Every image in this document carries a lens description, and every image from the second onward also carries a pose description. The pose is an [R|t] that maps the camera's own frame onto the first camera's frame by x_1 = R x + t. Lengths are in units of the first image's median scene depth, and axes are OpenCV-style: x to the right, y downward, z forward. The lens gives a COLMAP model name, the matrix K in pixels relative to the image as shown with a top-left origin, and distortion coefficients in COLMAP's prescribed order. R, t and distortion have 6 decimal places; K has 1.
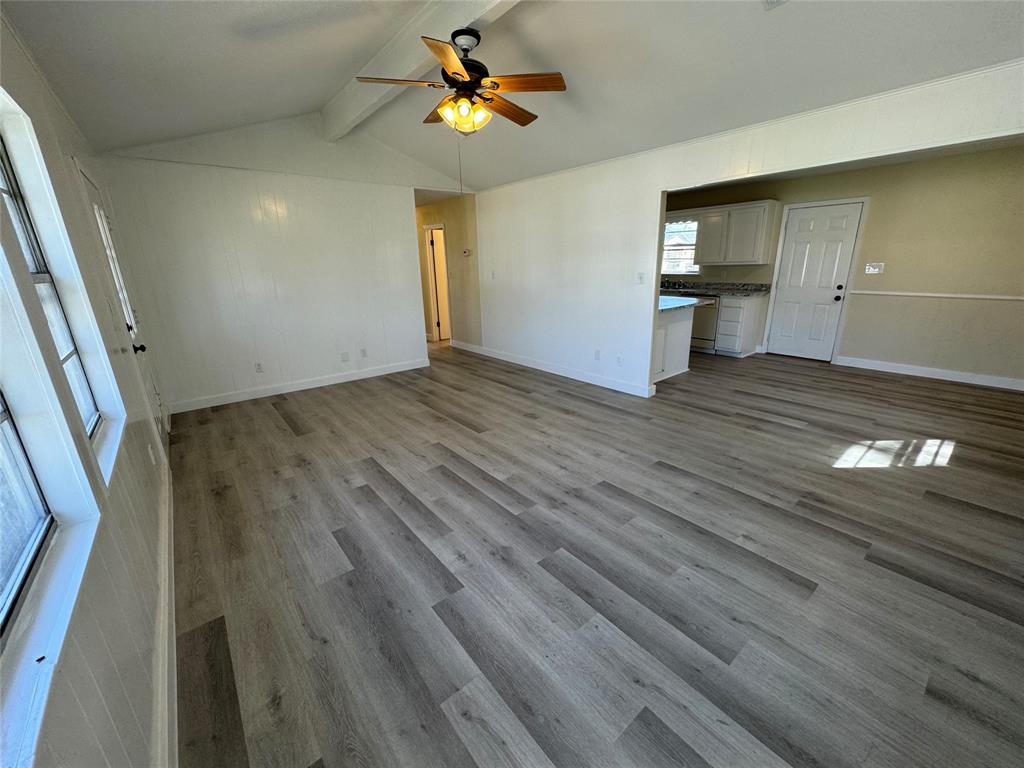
lens RADIAL K [[408.5, 0, 512.0], [0, 408.5, 384.0], [0, 0, 1]] dist [-0.001677, -0.000029]
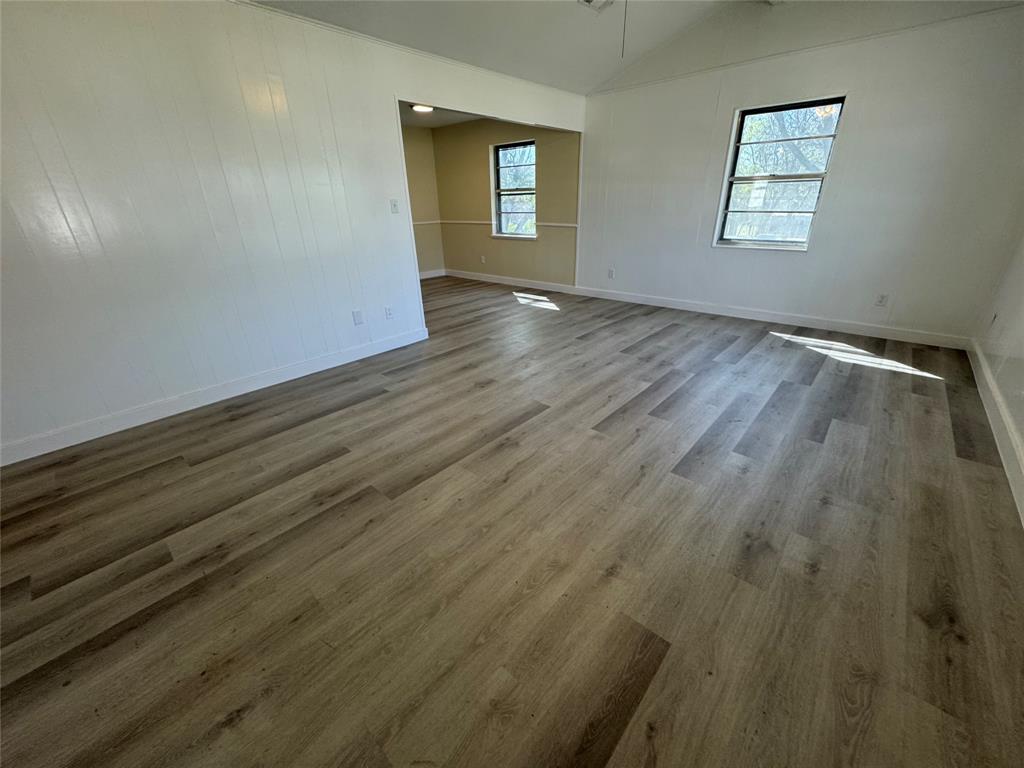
lens RADIAL K [[408.5, 0, 512.0], [0, 408.5, 384.0], [0, 0, 1]] dist [-0.001677, -0.000029]
pose [[-0.154551, -0.375161, 0.913985, -0.704436], [0.309709, 0.860075, 0.405403, -0.230791], [-0.938187, 0.345724, -0.016734, 1.008097]]
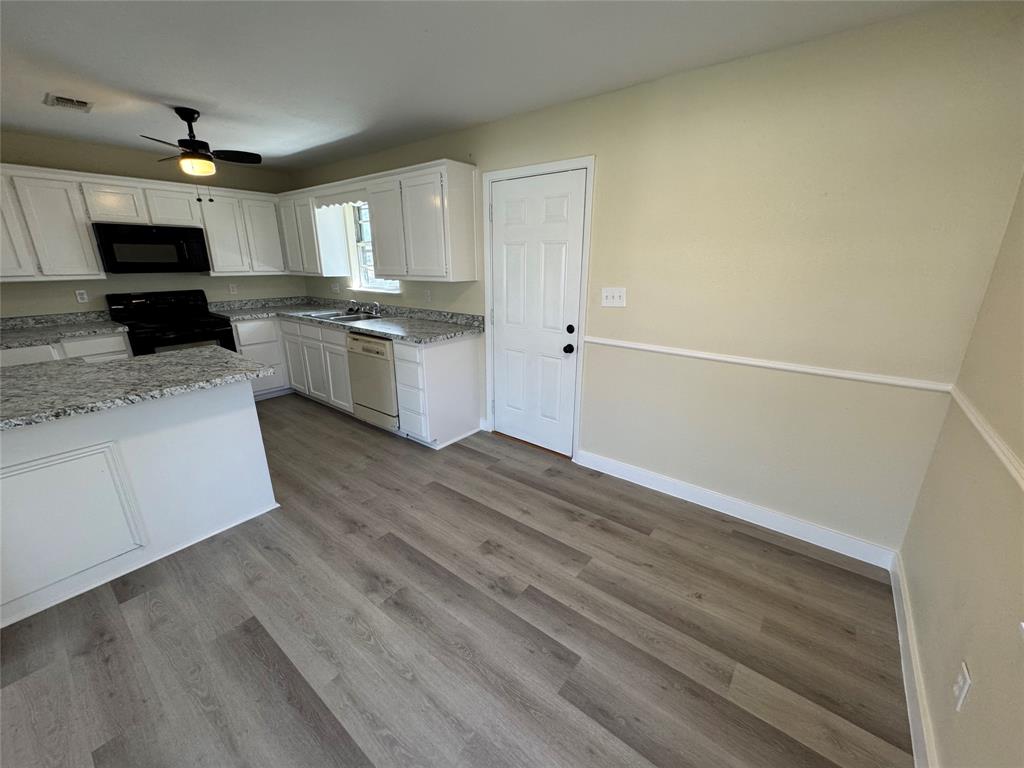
lens RADIAL K [[408.5, 0, 512.0], [0, 408.5, 384.0], [0, 0, 1]] dist [-0.001677, -0.000029]
pose [[0.974902, -0.038508, 0.219278, 0.851051], [0.037844, 0.999258, 0.007230, -0.239748], [-0.219393, 0.001250, 0.975636, 0.685265]]
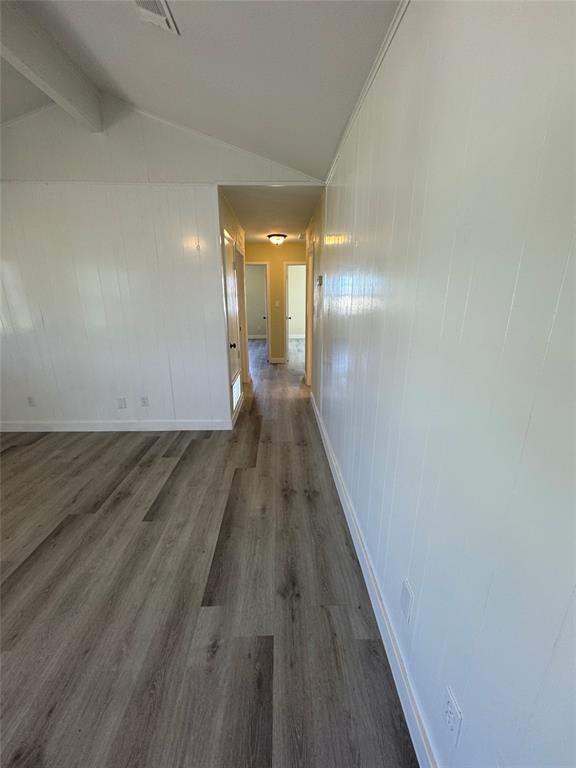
lens RADIAL K [[306.4, 0, 288.0], [0, 306.4, 384.0], [0, 0, 1]] dist [-0.001677, -0.000029]
pose [[0.793108, 0.192457, -0.577875, 0.305292], [-0.193542, 0.979225, 0.060496, -0.291316], [0.577513, 0.063863, 0.813880, 0.951677]]
